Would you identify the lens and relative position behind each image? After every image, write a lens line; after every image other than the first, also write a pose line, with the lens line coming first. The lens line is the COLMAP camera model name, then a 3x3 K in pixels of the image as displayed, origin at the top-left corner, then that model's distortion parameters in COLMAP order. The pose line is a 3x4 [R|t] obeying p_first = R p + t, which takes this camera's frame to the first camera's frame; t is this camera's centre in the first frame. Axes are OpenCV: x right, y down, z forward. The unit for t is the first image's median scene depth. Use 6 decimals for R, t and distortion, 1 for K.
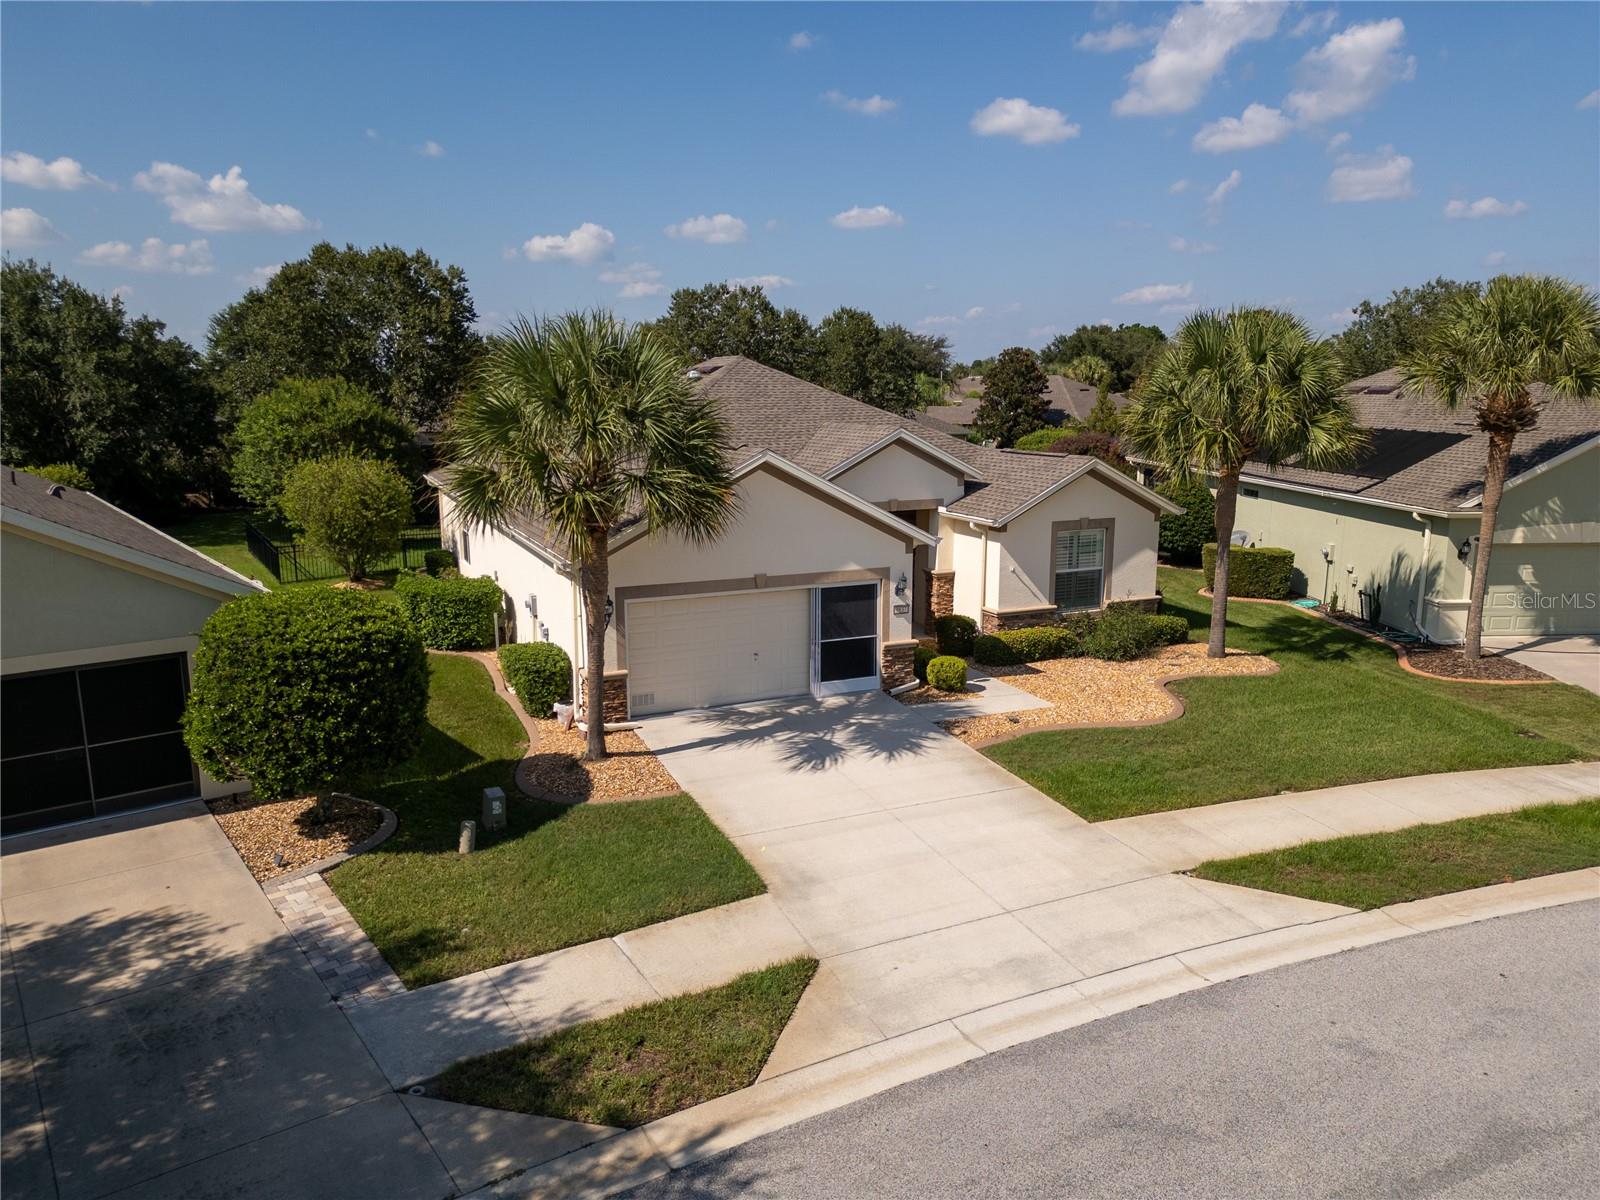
lens RADIAL K [[1119.5, 0, 800.0], [0, 1119.5, 600.0], [0, 0, 1]] dist [0.066187, -0.058383]
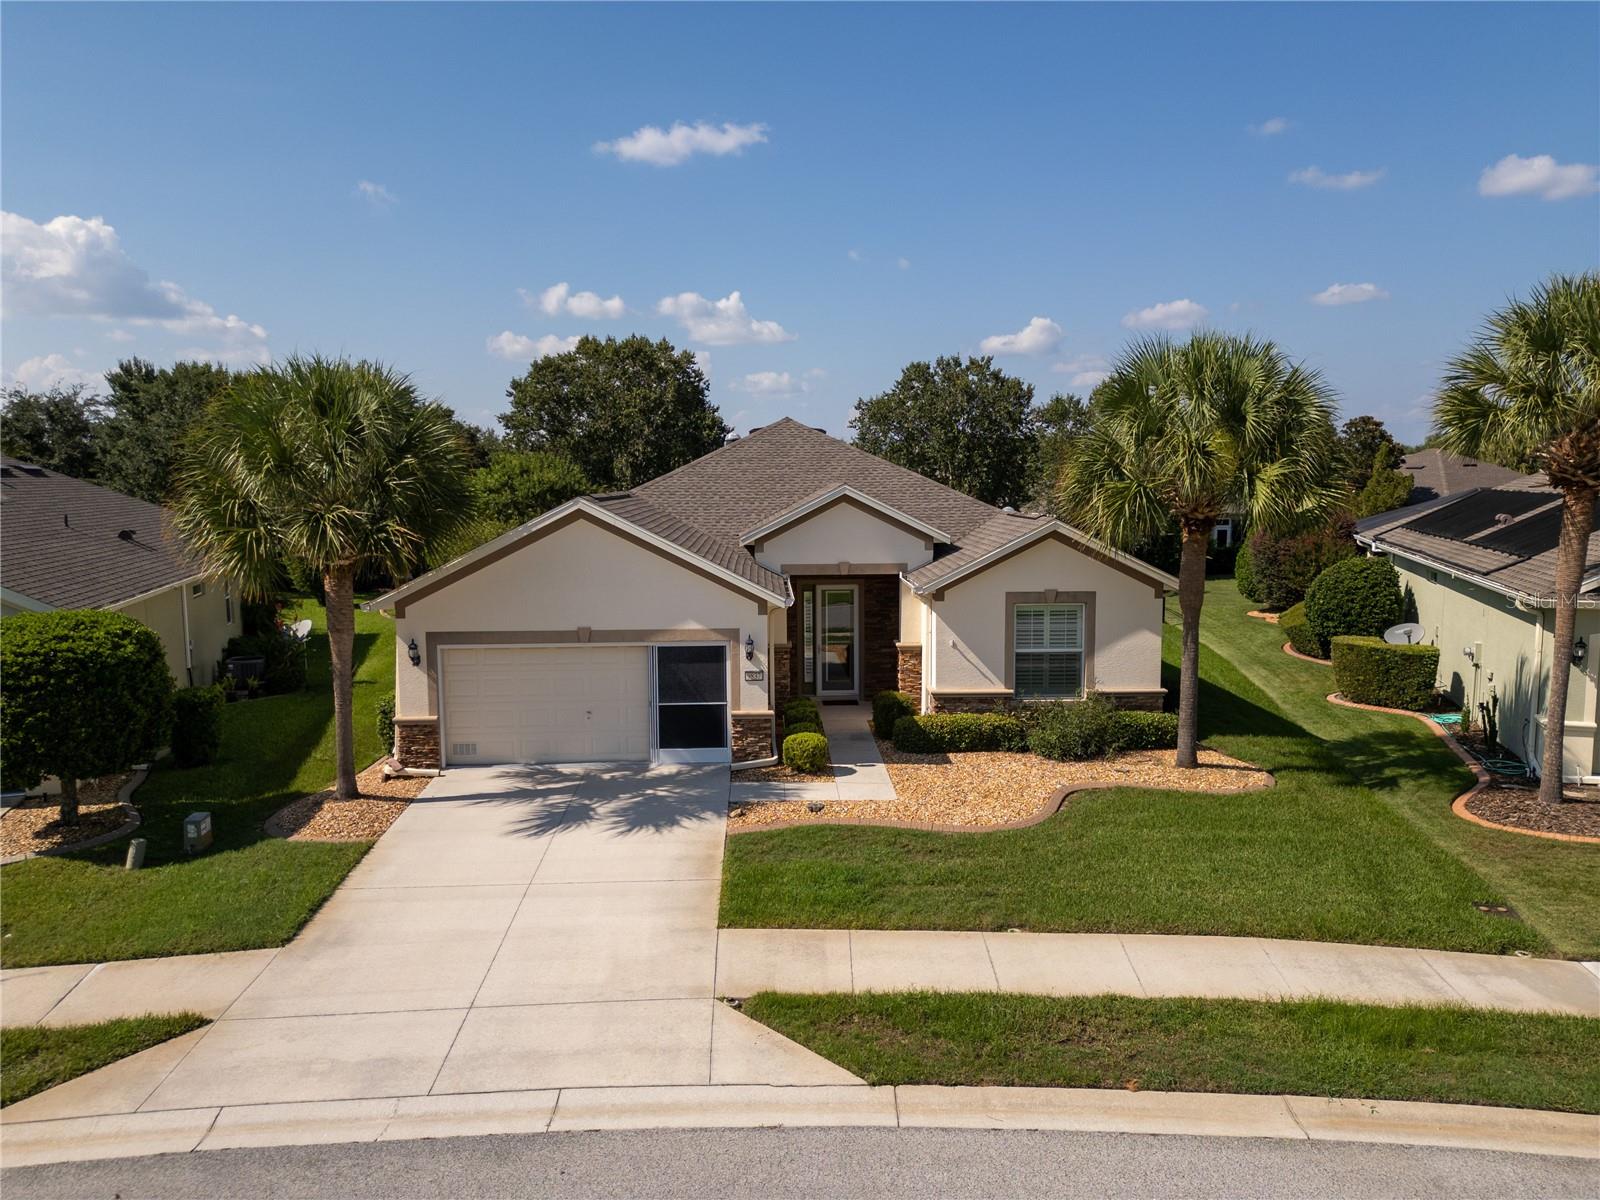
lens RADIAL K [[1119.5, 0, 800.0], [0, 1119.5, 600.0], [0, 0, 1]] dist [0.066187, -0.058383]
pose [[0.927255, 0.038461, -0.372449, 0.477526], [-0.066665, 0.995776, -0.063140, 0.001613], [0.368448, 0.083376, 0.925902, 0.170563]]
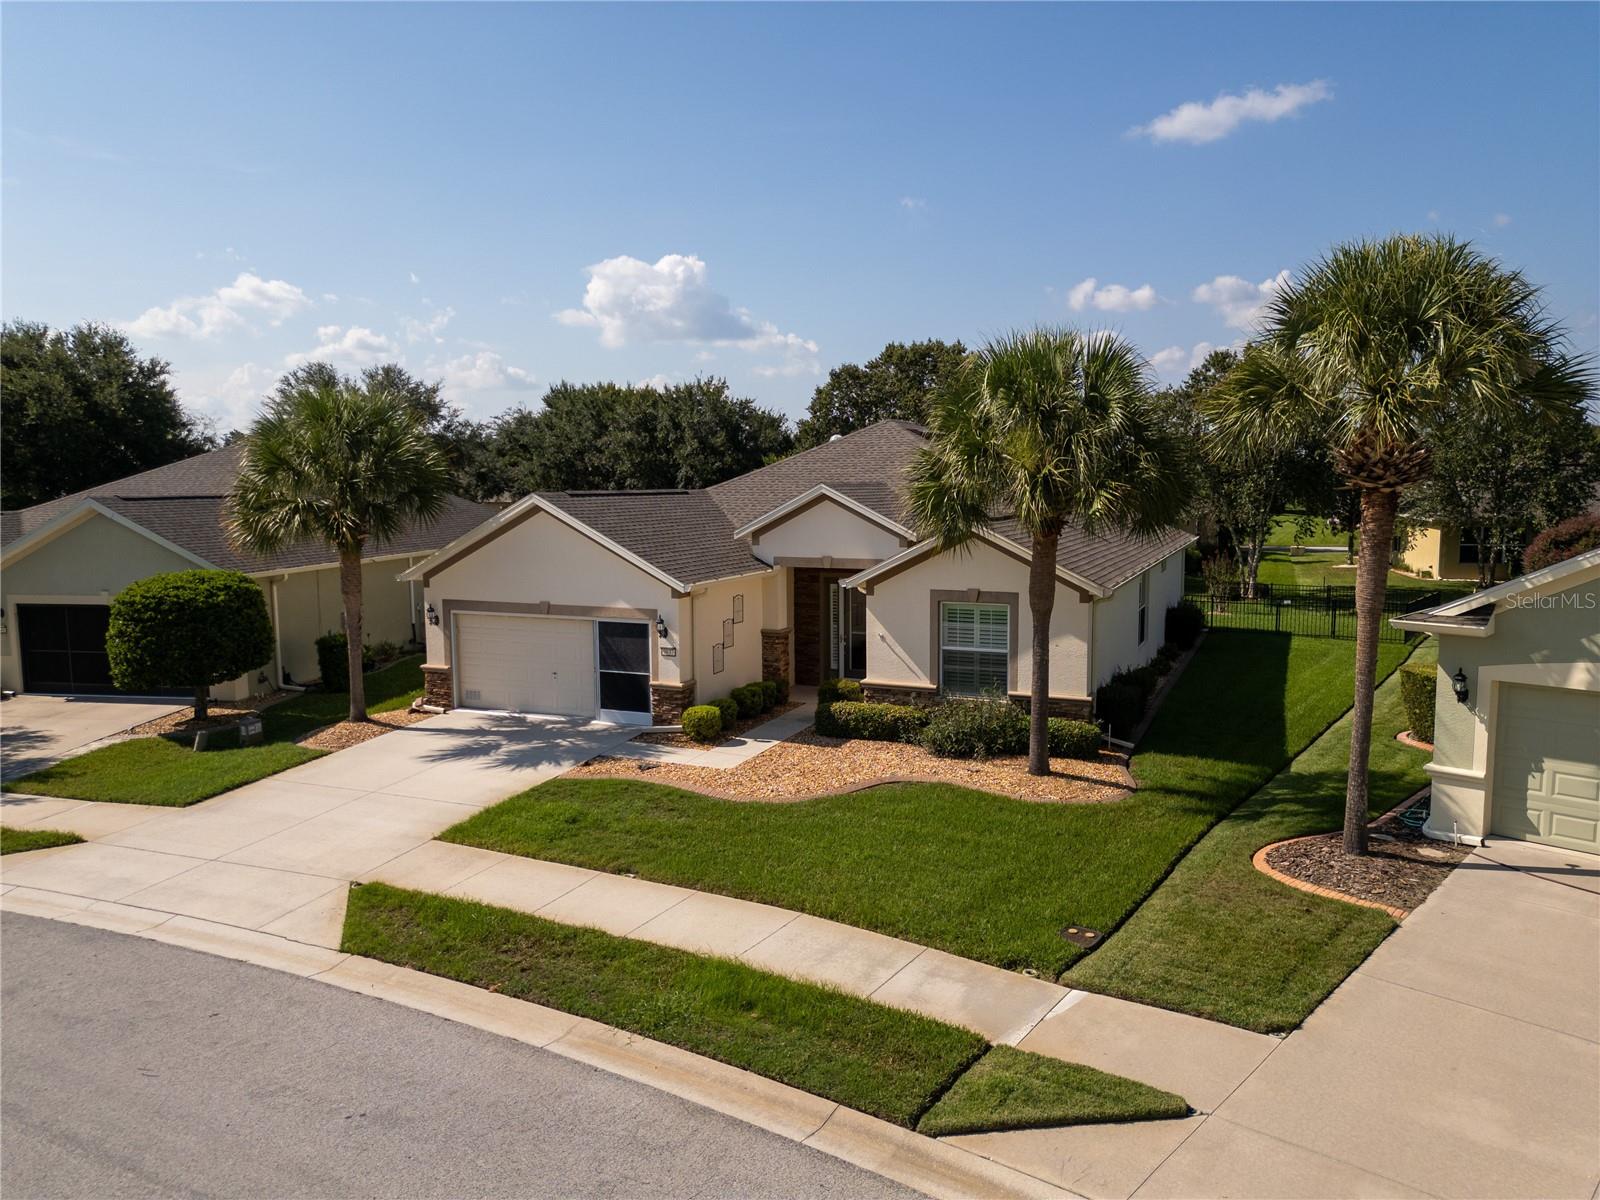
lens RADIAL K [[1119.5, 0, 800.0], [0, 1119.5, 600.0], [0, 0, 1]] dist [0.066187, -0.058383]
pose [[0.672500, 0.079041, -0.735864, 0.961024], [-0.133672, 0.990901, -0.015726, -0.040590], [0.727926, 0.108940, 0.676946, 0.395575]]
